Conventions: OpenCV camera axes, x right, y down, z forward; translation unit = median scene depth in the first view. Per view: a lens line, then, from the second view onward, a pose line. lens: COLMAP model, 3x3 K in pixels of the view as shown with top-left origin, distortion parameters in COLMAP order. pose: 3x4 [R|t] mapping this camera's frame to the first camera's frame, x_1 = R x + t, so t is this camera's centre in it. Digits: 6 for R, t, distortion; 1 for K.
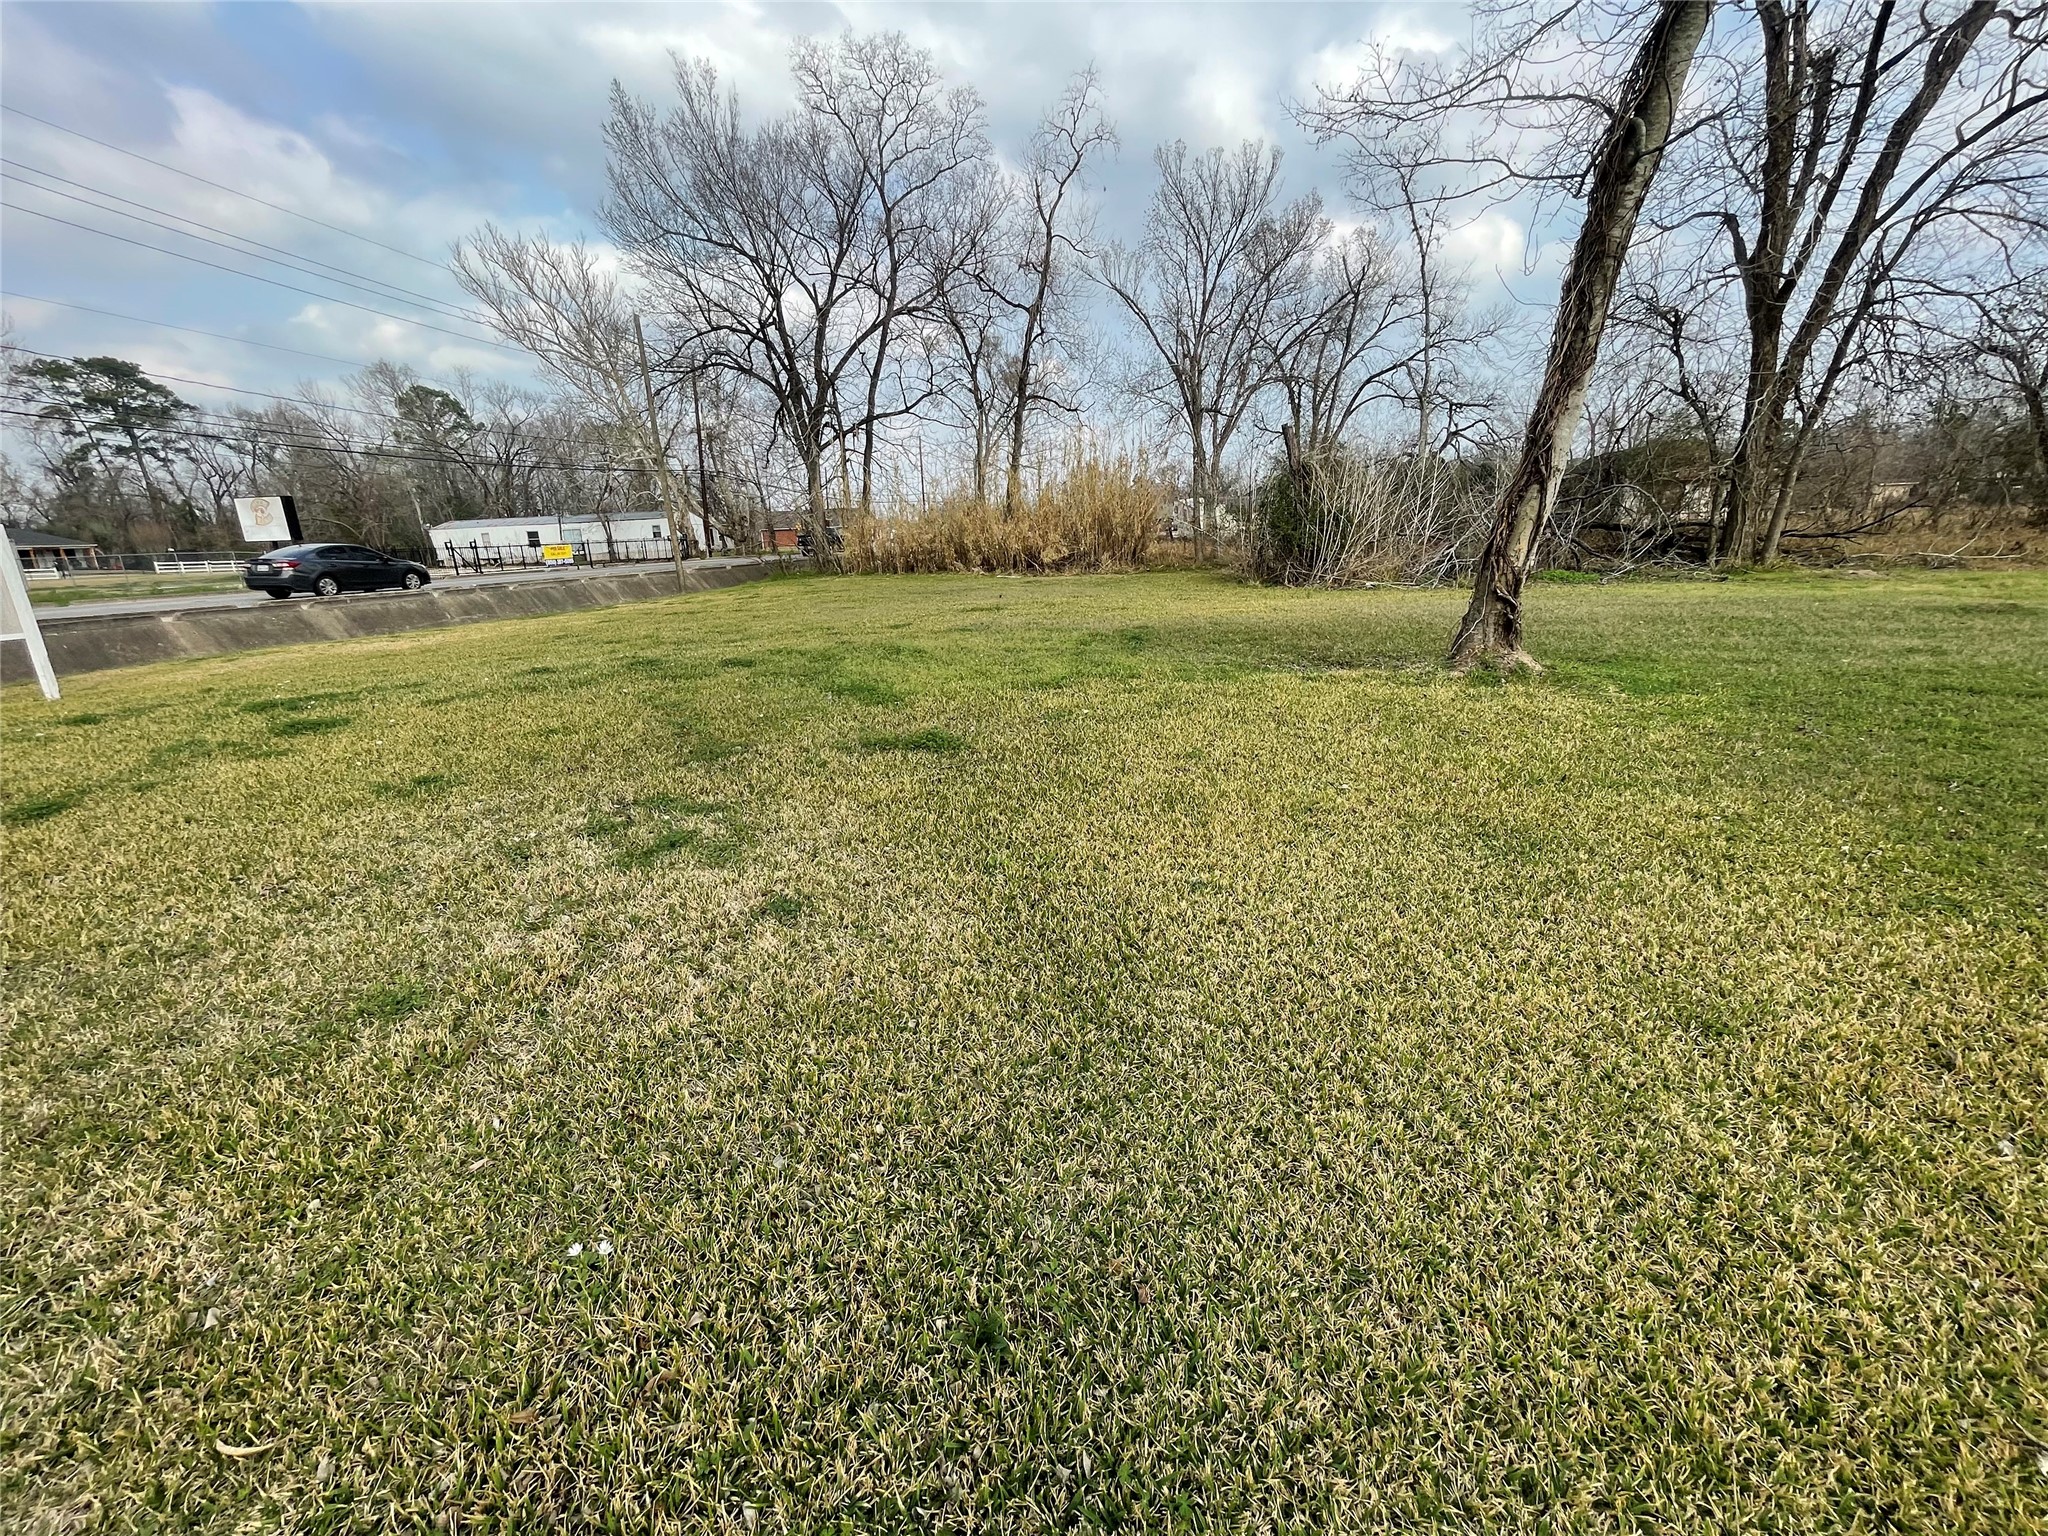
lens RADIAL K [[852.0, 0, 1024.3], [0, 852.0, 751.1], [0, 0, 1]] dist [0.000526, -0.000168]
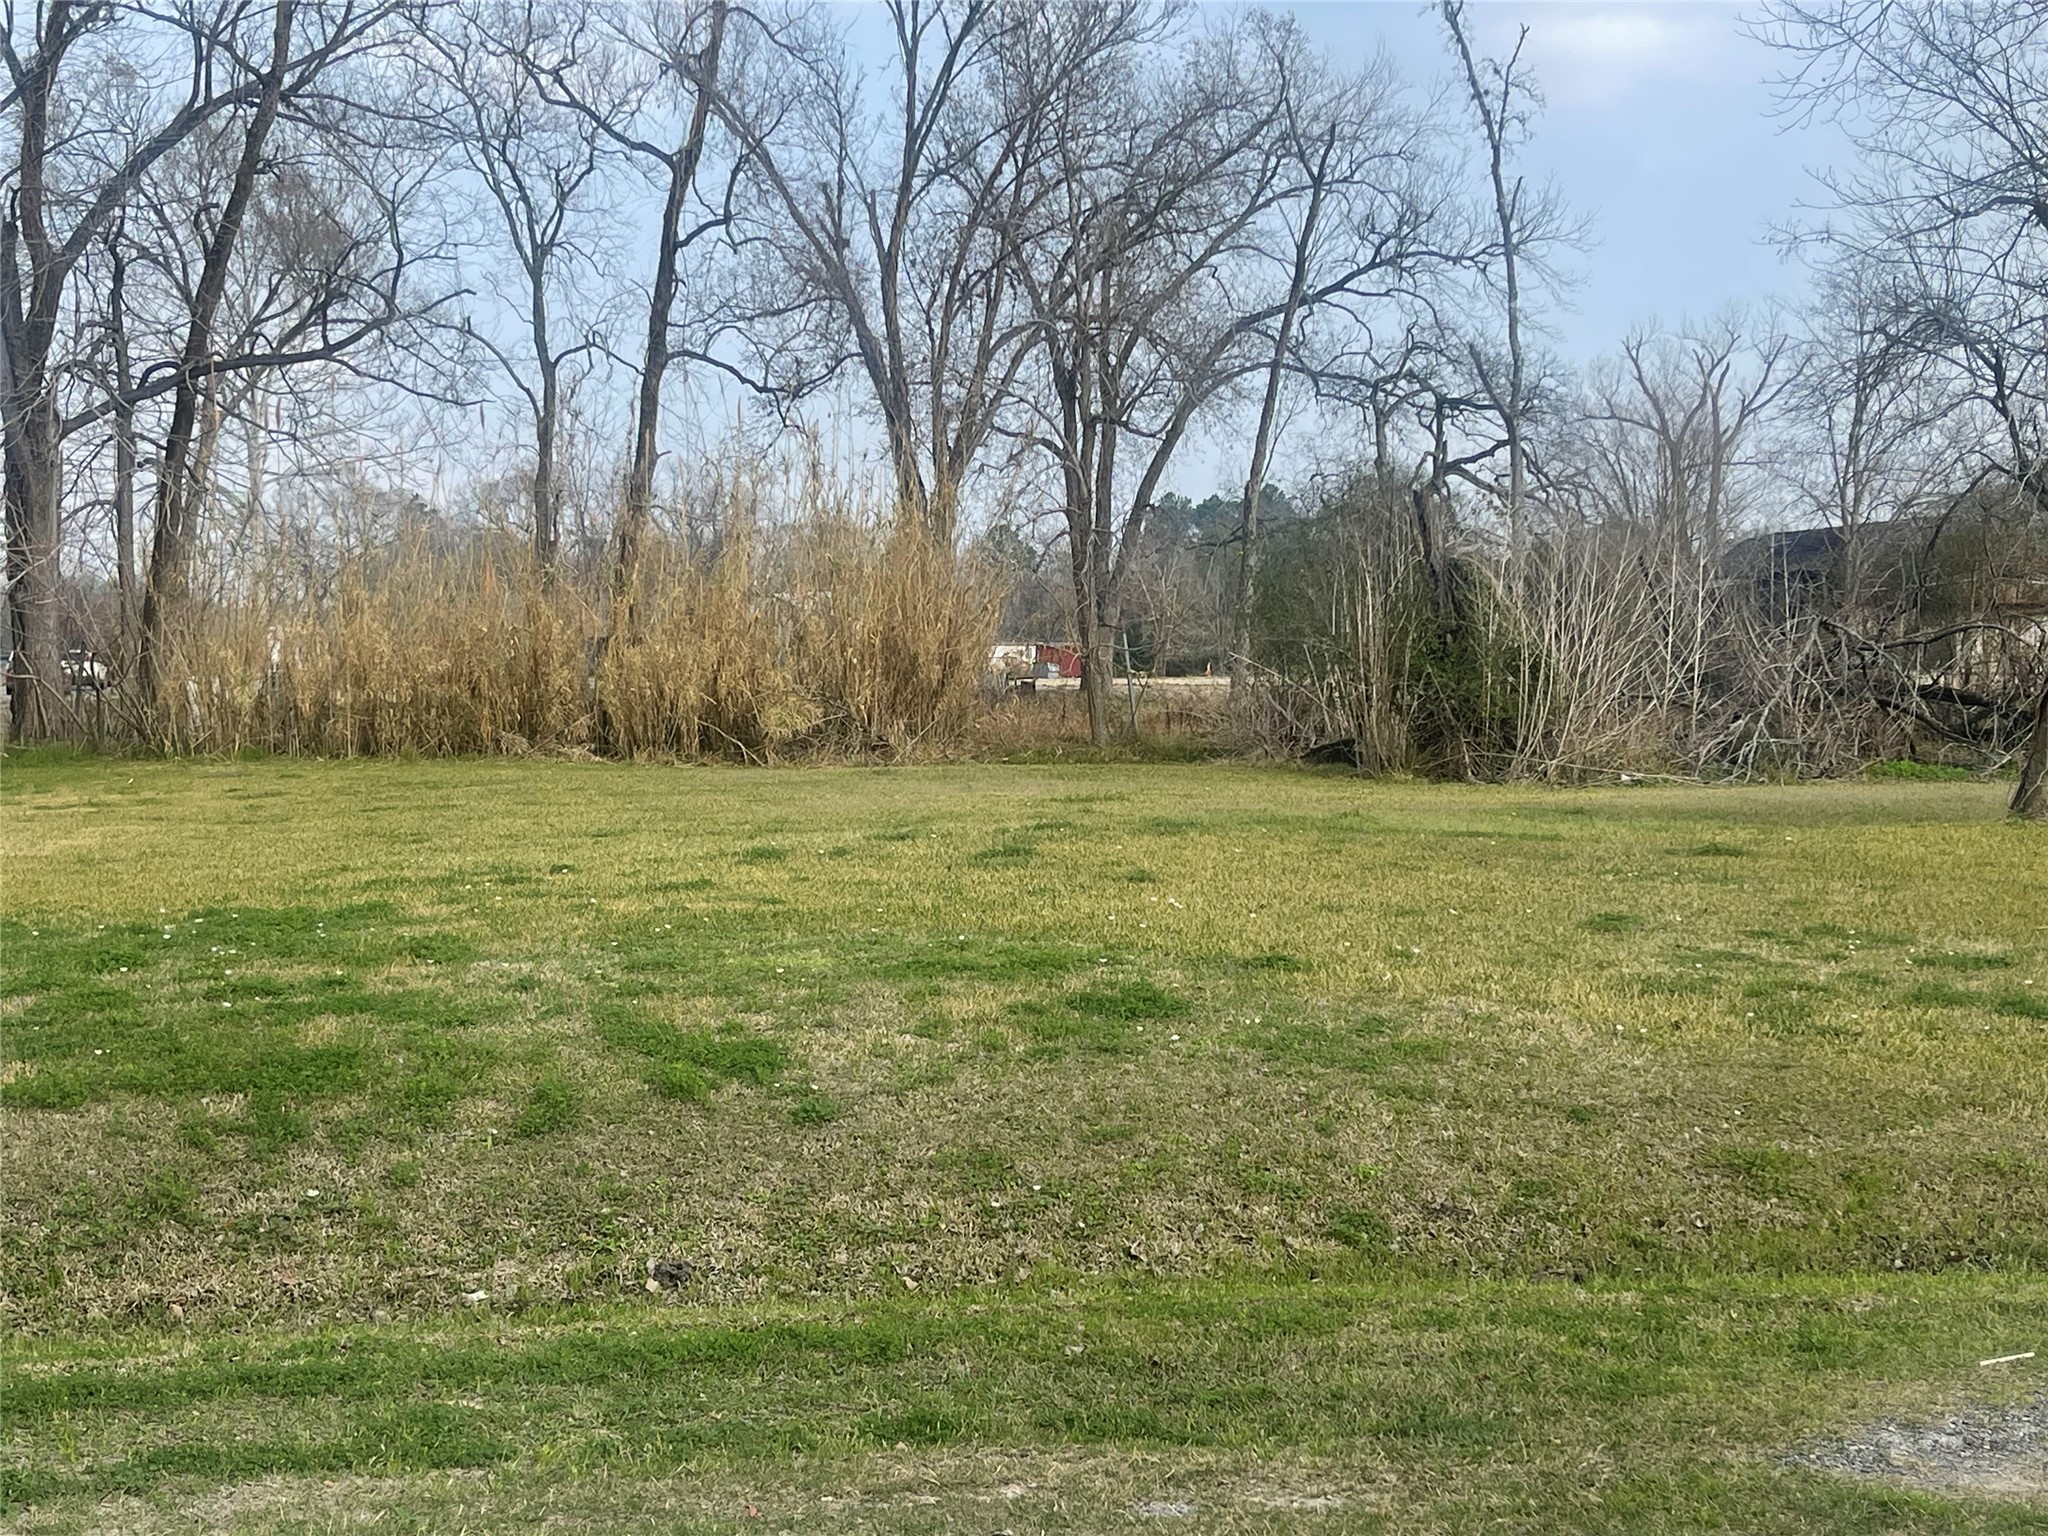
lens RADIAL K [[2966.8, 0, 1031.3], [0, 2966.8, 709.2], [0, 0, 1]] dist [0.104067, 0.036219]
pose [[0.930264, 0.029352, 0.365716, -0.364956], [0.058575, 0.972128, -0.227017, 0.098496], [-0.362186, 0.232607, 0.902616, -0.349331]]
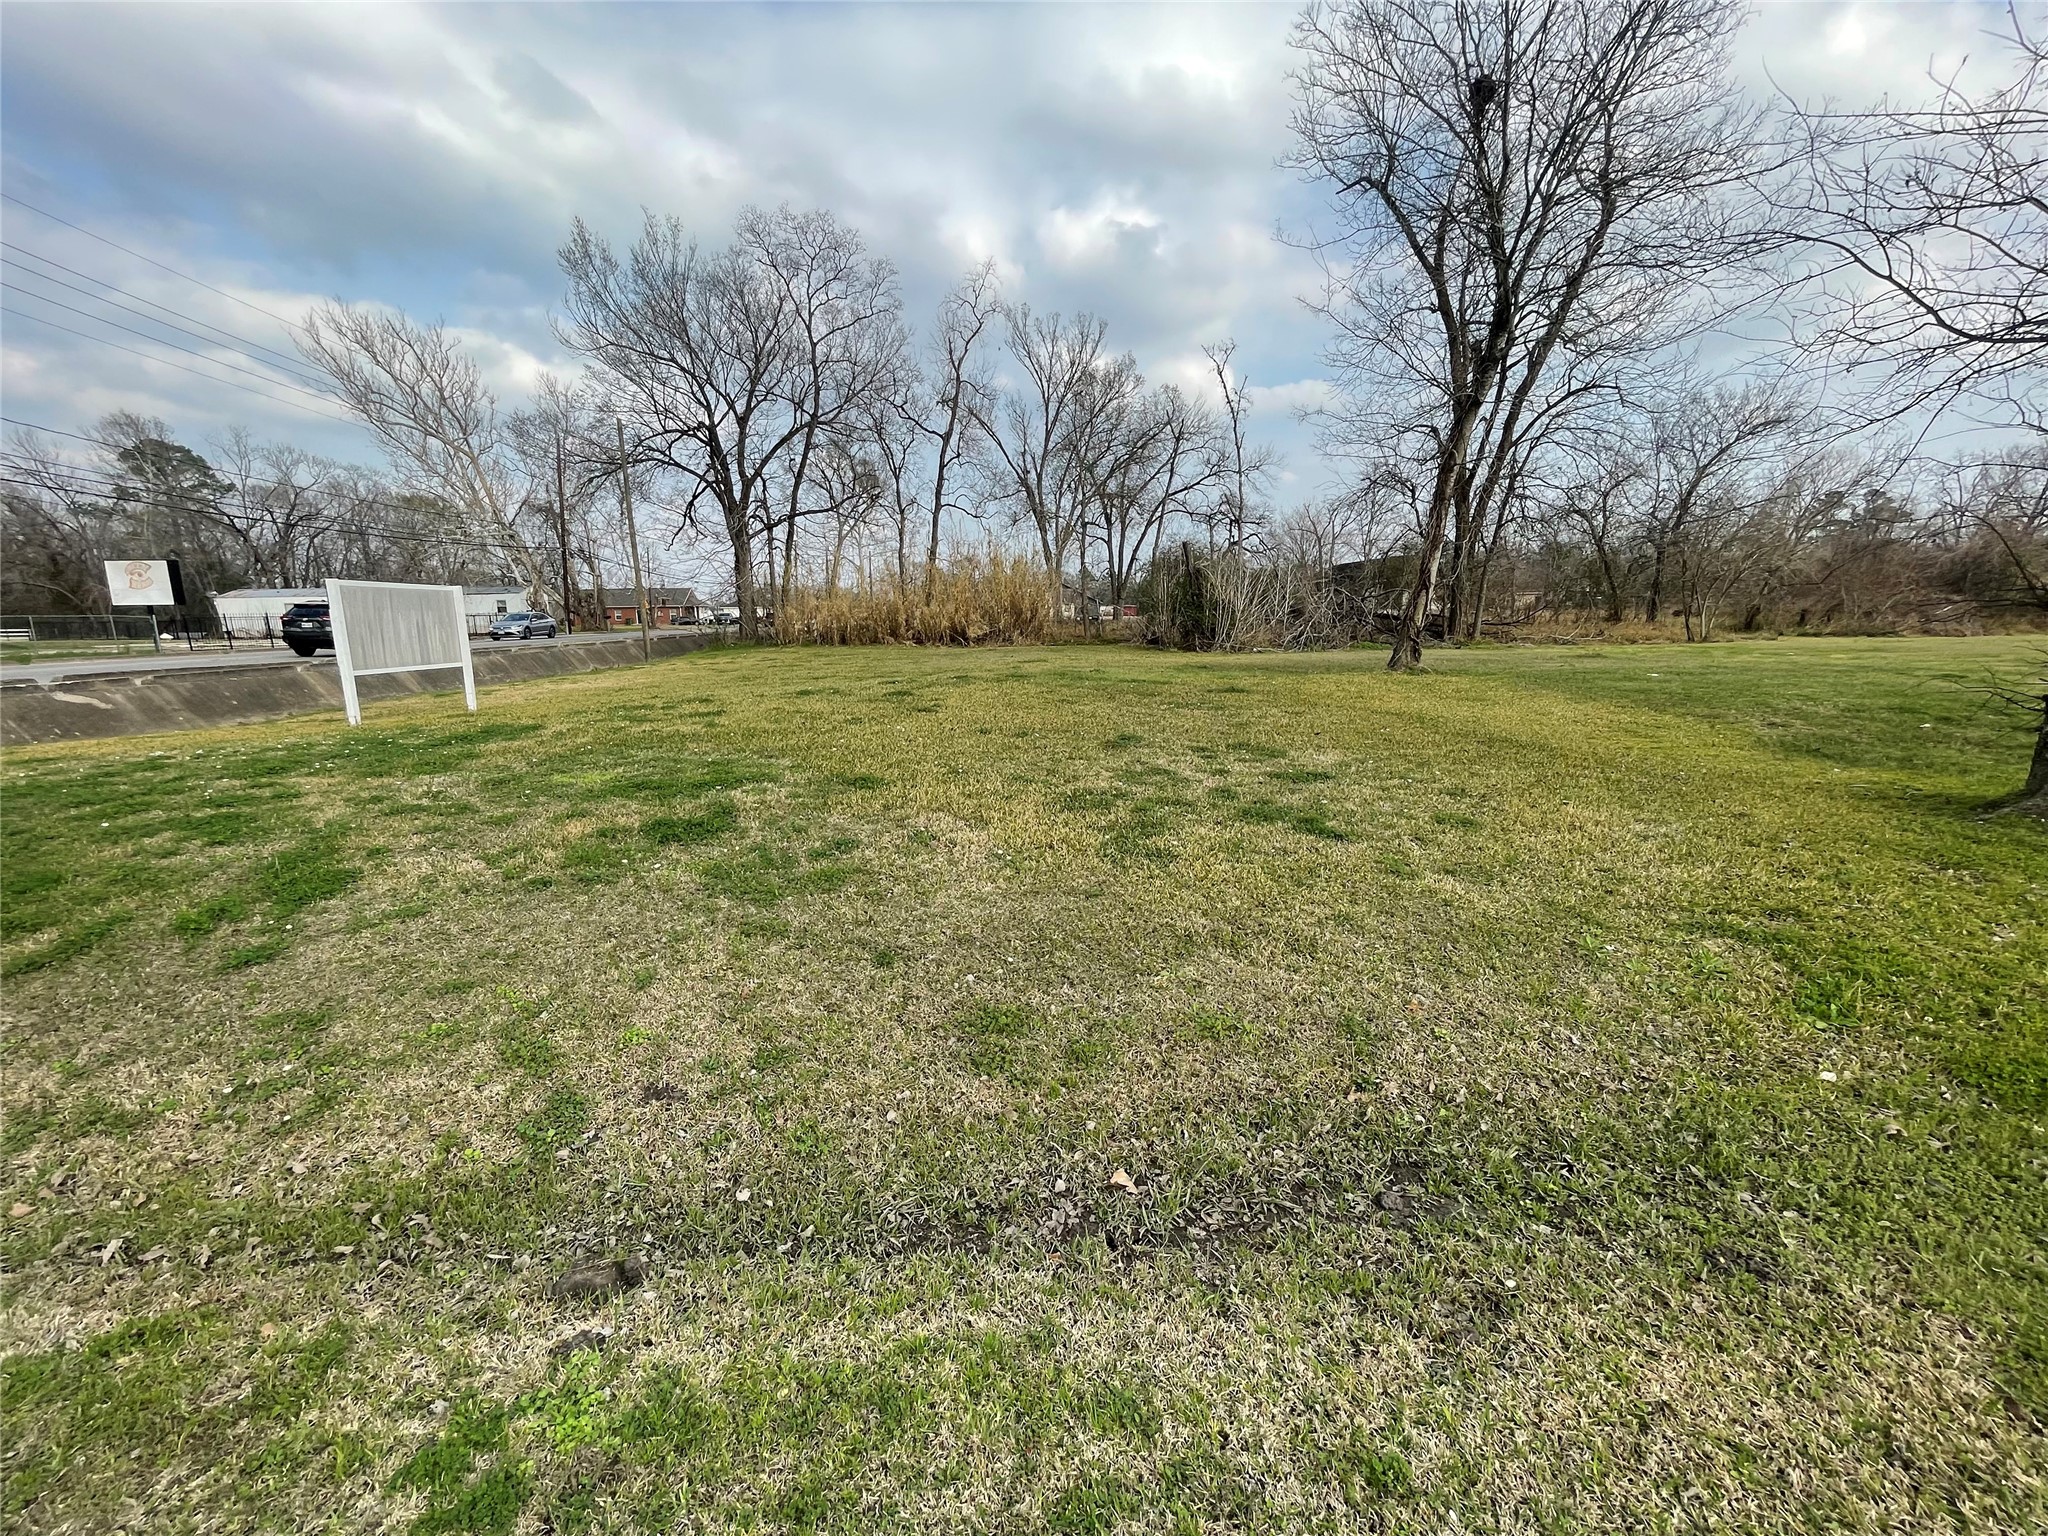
lens RADIAL K [[852.0, 0, 1024.3], [0, 852.0, 751.1], [0, 0, 1]] dist [0.000526, -0.000168]
pose [[0.968975, -0.018213, 0.246486, -0.192226], [0.041832, 0.994978, -0.090929, 0.053311], [-0.243593, 0.098419, 0.964871, -0.176467]]
